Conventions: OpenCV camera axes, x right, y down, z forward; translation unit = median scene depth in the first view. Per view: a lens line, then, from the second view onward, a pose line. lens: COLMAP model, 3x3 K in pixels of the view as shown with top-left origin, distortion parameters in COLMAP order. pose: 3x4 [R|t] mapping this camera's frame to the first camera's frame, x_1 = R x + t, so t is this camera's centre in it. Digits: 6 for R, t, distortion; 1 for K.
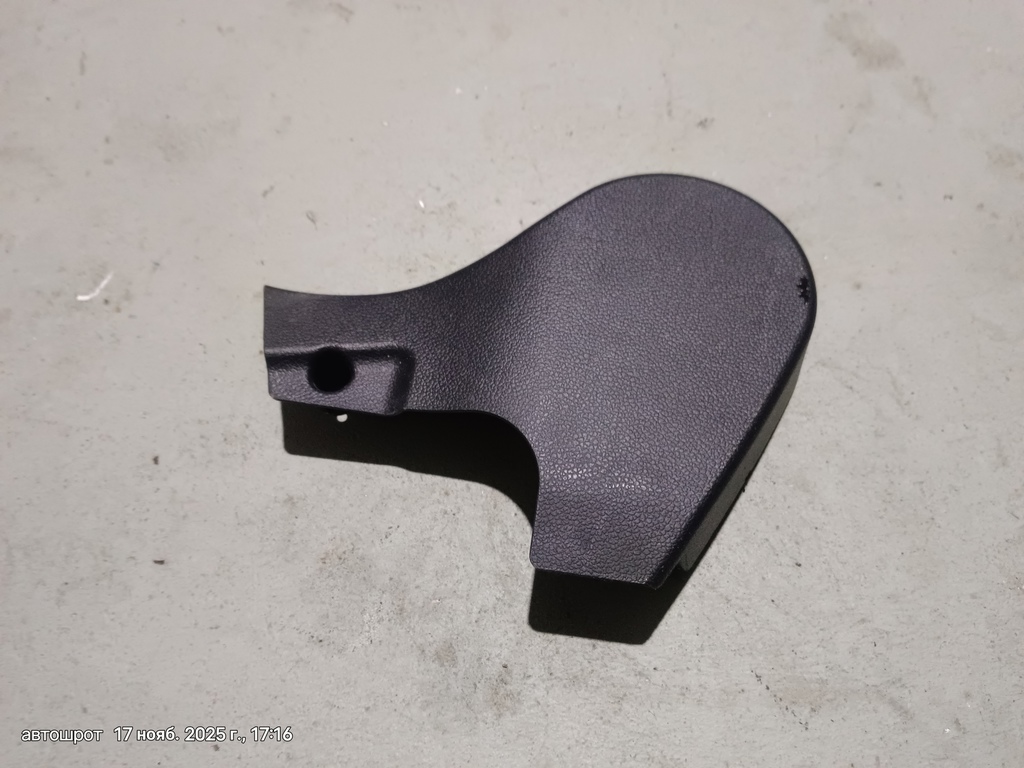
lens RADIAL K [[789.7, 0, 521.0], [0, 789.7, 359.3], [0, 0, 1]] dist [0.034359, -0.097097]
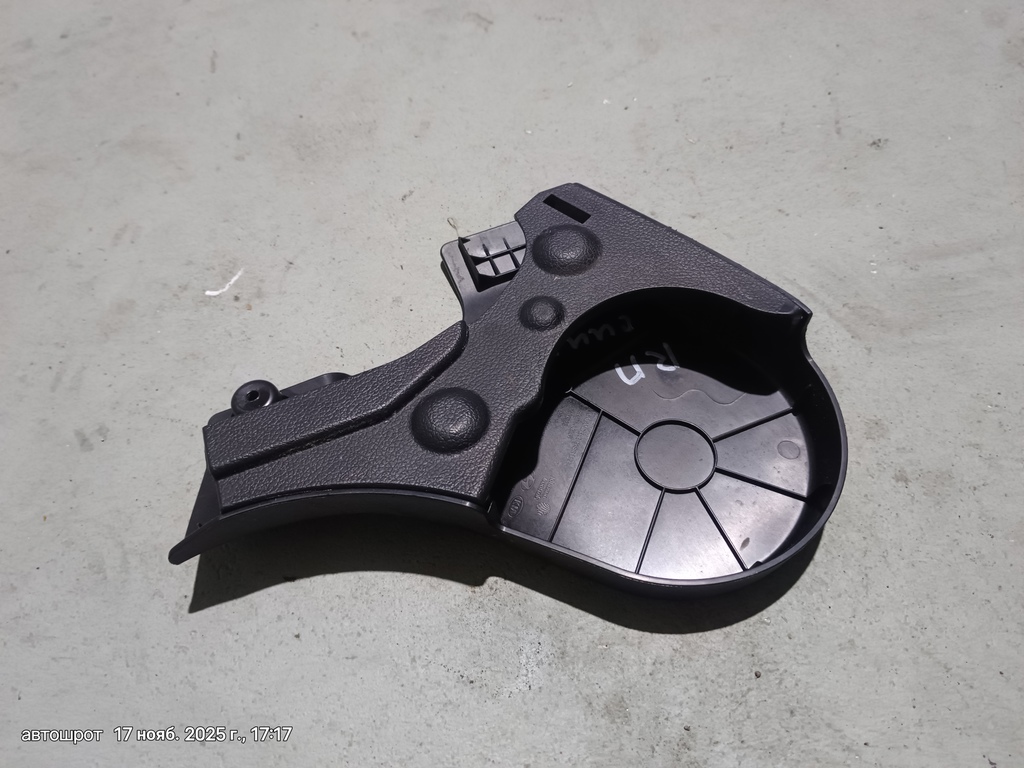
lens RADIAL K [[789.7, 0, 507.2], [0, 789.7, 373.5], [0, 0, 1]] dist [0.034359, -0.097097]
pose [[0.996582, 0.055000, -0.061644, -0.171218], [-0.058499, 0.996689, -0.056470, 0.060990], [0.058334, 0.059883, 0.996499, 0.107302]]
